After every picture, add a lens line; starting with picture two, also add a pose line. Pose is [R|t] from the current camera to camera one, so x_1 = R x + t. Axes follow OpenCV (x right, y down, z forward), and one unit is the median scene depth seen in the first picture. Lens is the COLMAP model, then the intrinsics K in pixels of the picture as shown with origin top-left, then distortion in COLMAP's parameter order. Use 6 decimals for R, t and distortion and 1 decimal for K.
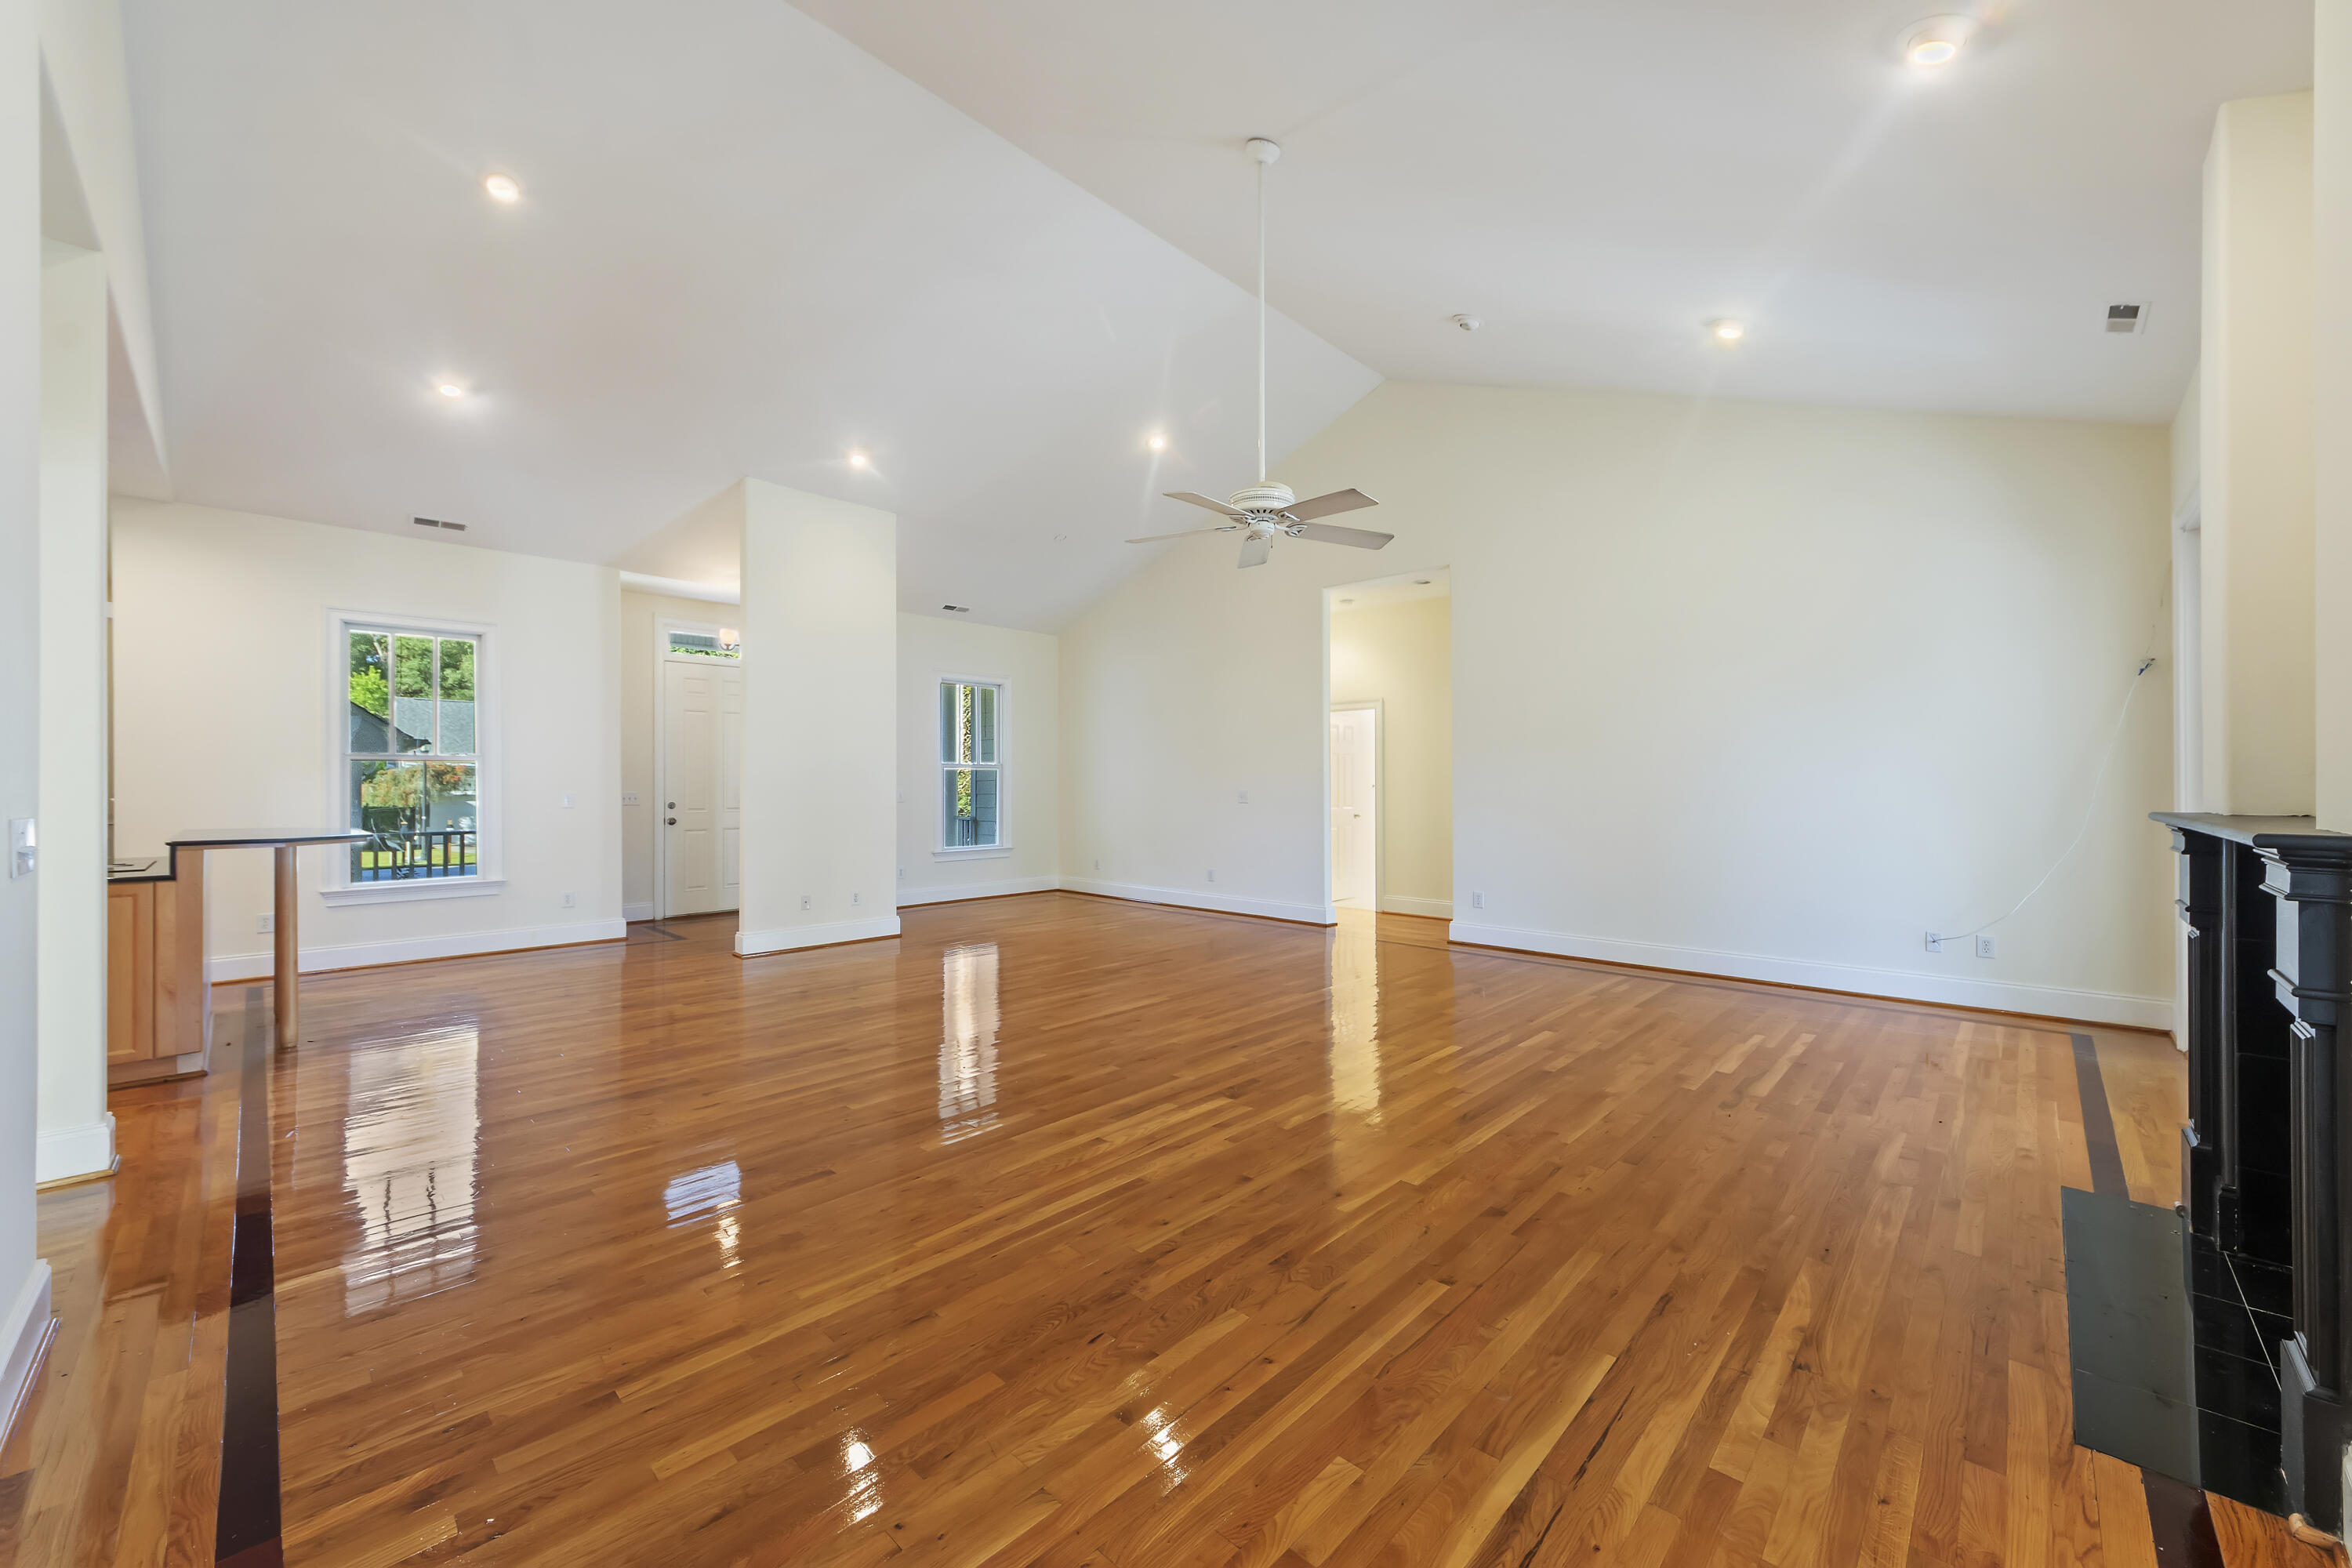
lens RADIAL K [[901.9, 0, 1168.5], [0, 901.9, 779.7], [0, 0, 1]] dist [0.001276, -0.001213]
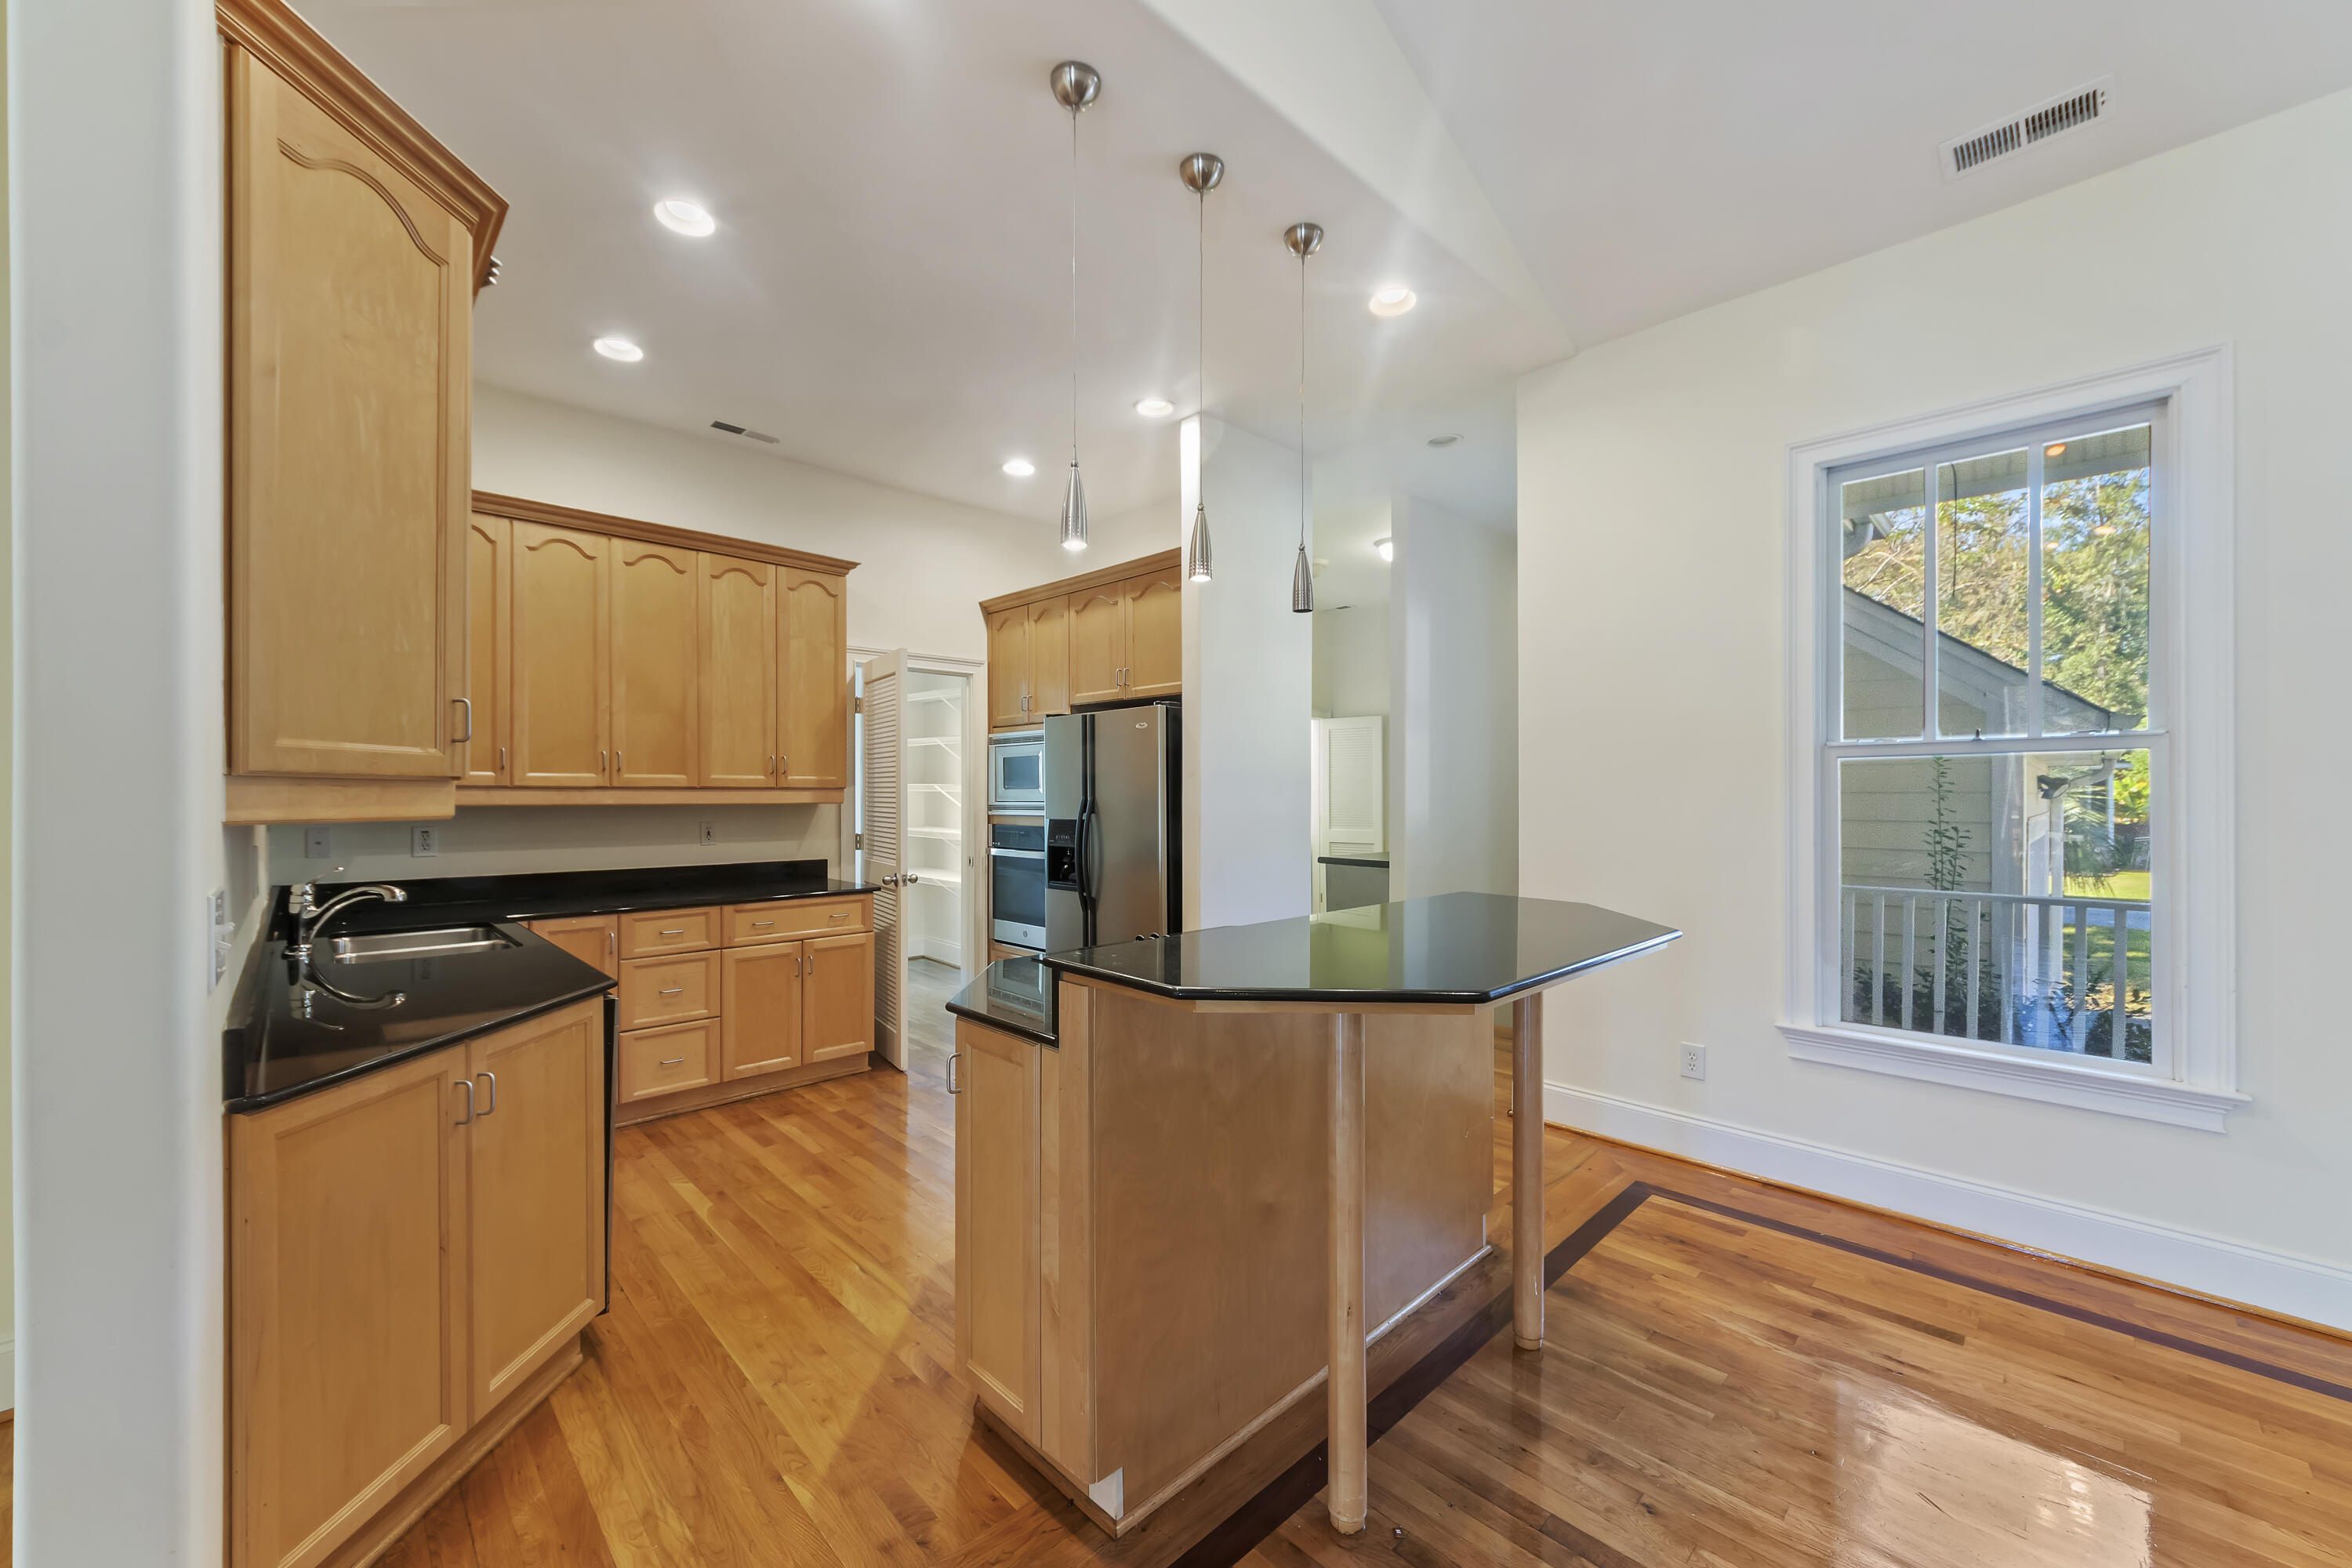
lens RADIAL K [[901.9, 0, 1182.2], [0, 901.9, 798.6], [0, 0, 1]] dist [0.001276, -0.001213]
pose [[-0.032640, 0.008762, -0.999429, -0.461522], [0.005659, 0.999947, 0.008581, -0.007083], [0.999451, -0.005376, -0.032687, 0.733503]]
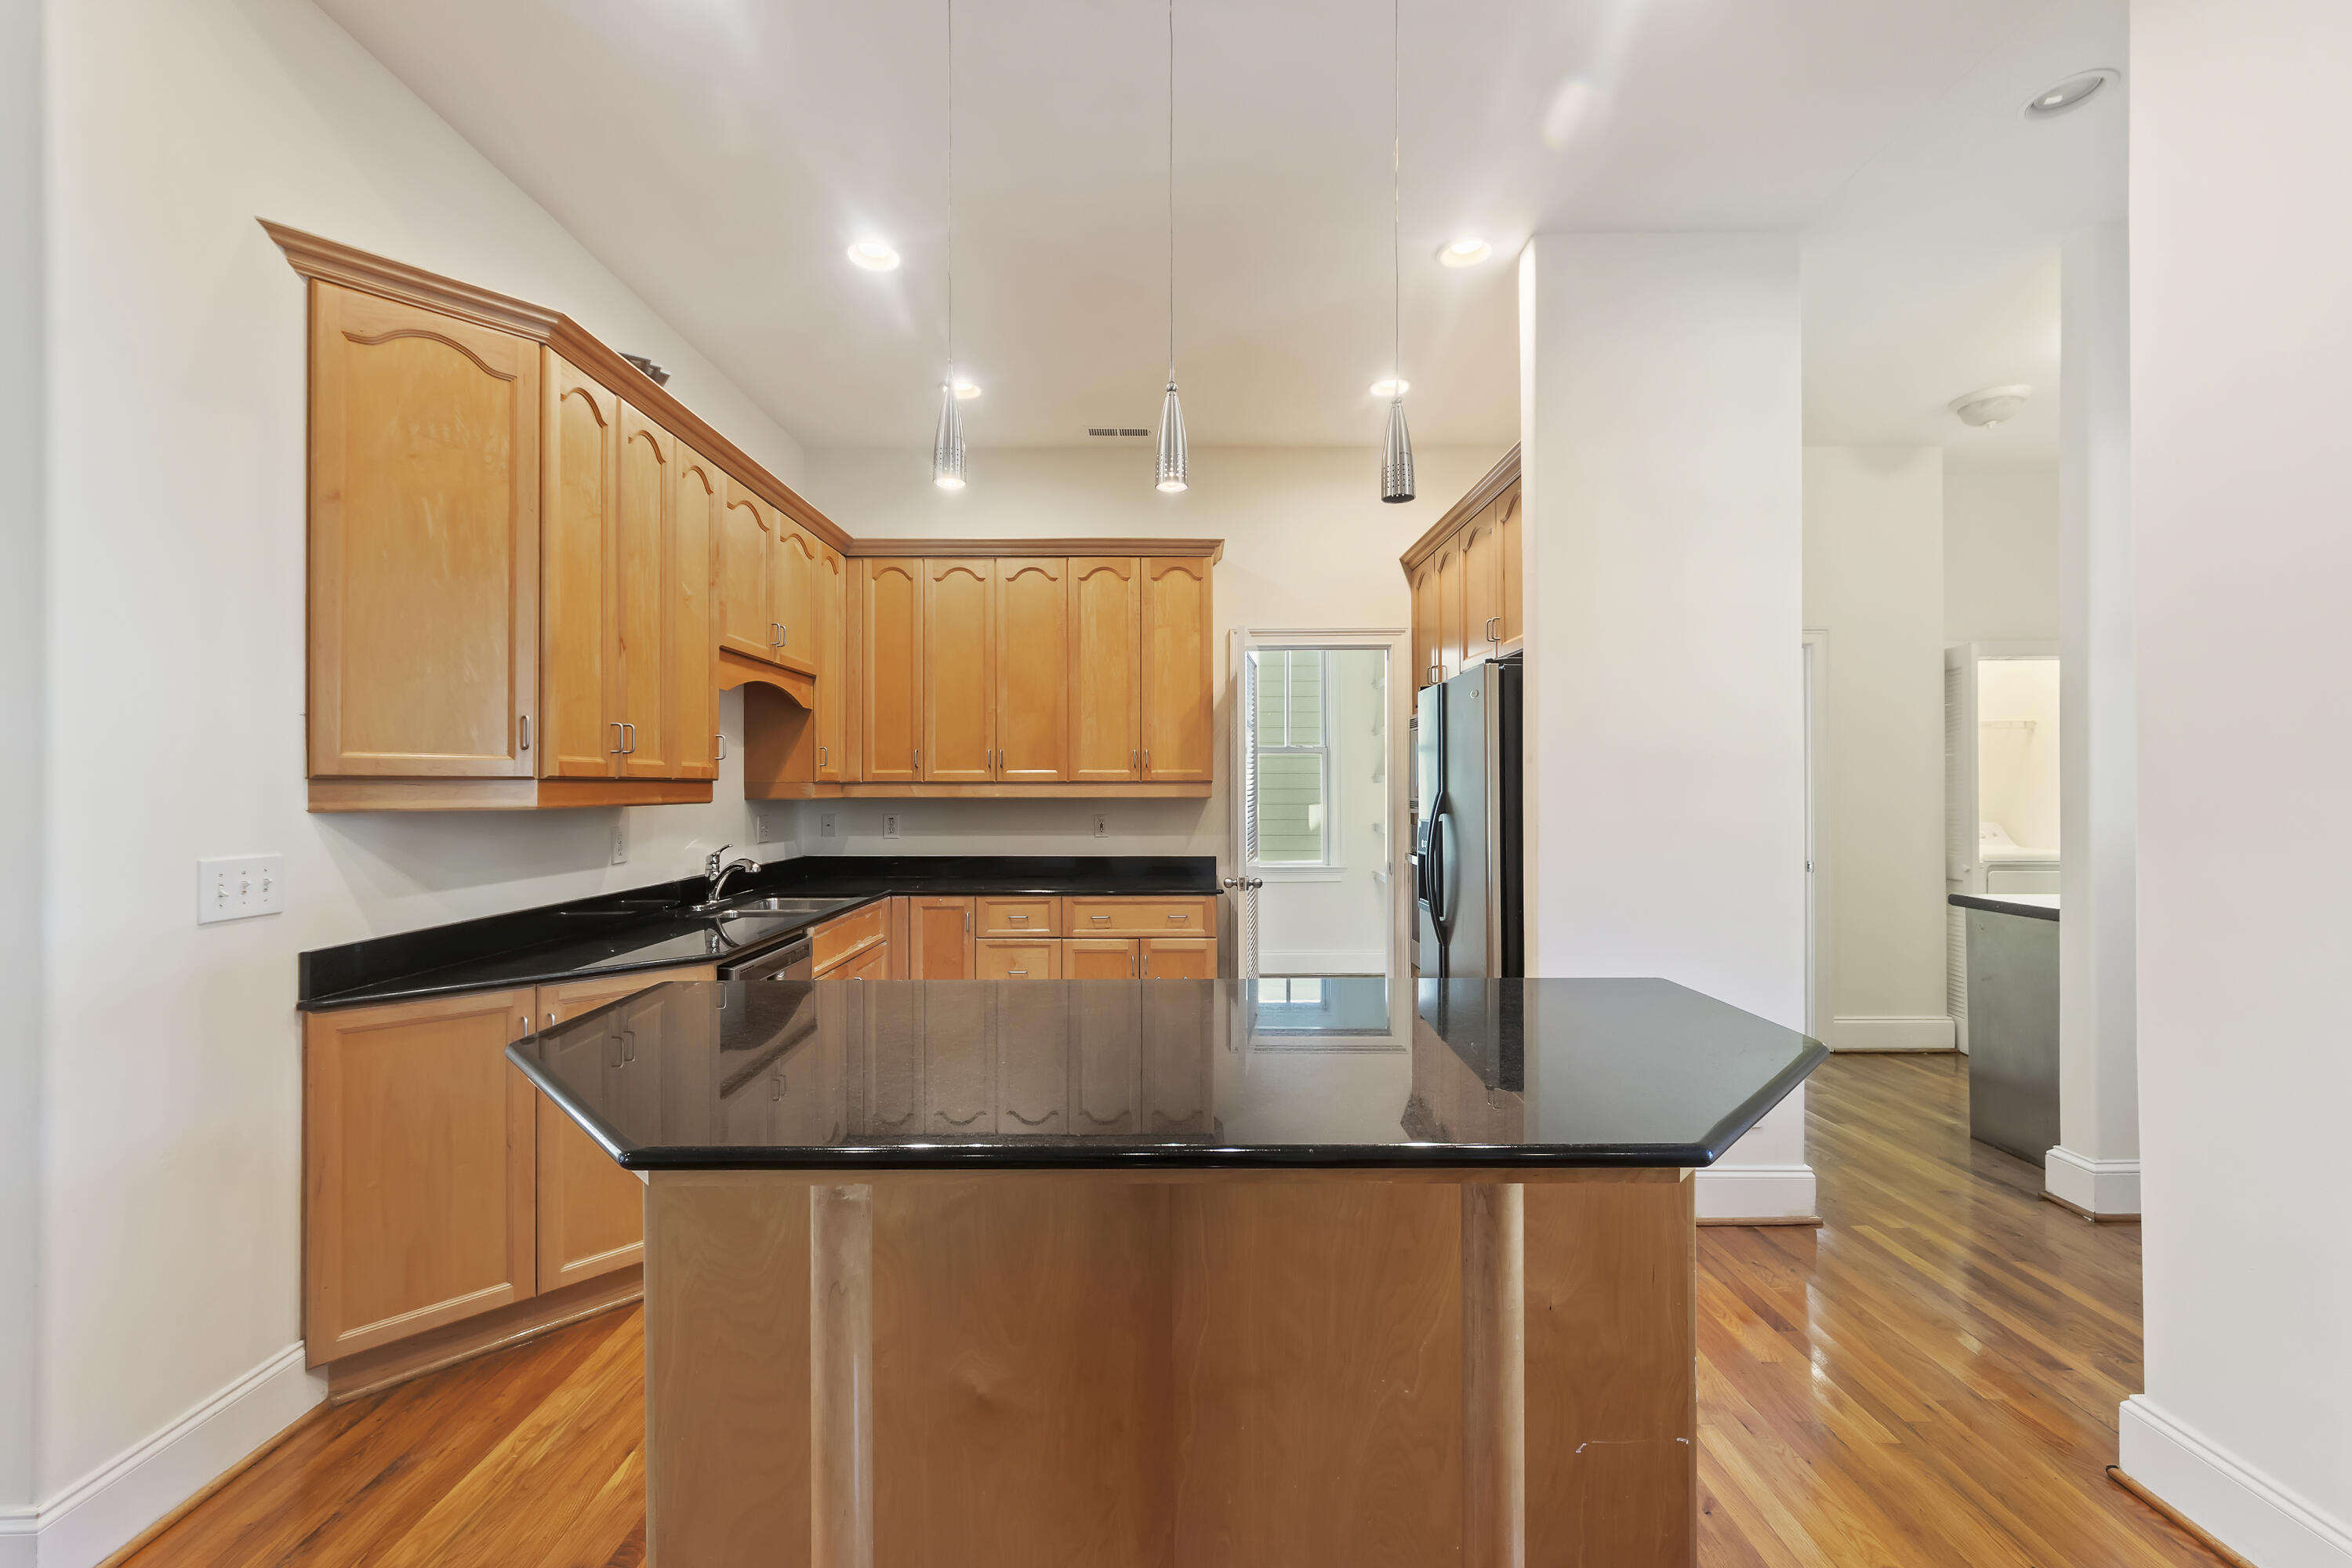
lens RADIAL K [[974.7, 0, 1169.7], [0, 974.7, 783.8], [0, 0, 1]] dist [0.003903, -0.000095]
pose [[-0.721554, 0.002434, -0.692353, -0.662286], [0.007386, 0.999964, -0.004182, -0.006327], [0.692318, -0.008131, -0.721546, 0.967787]]
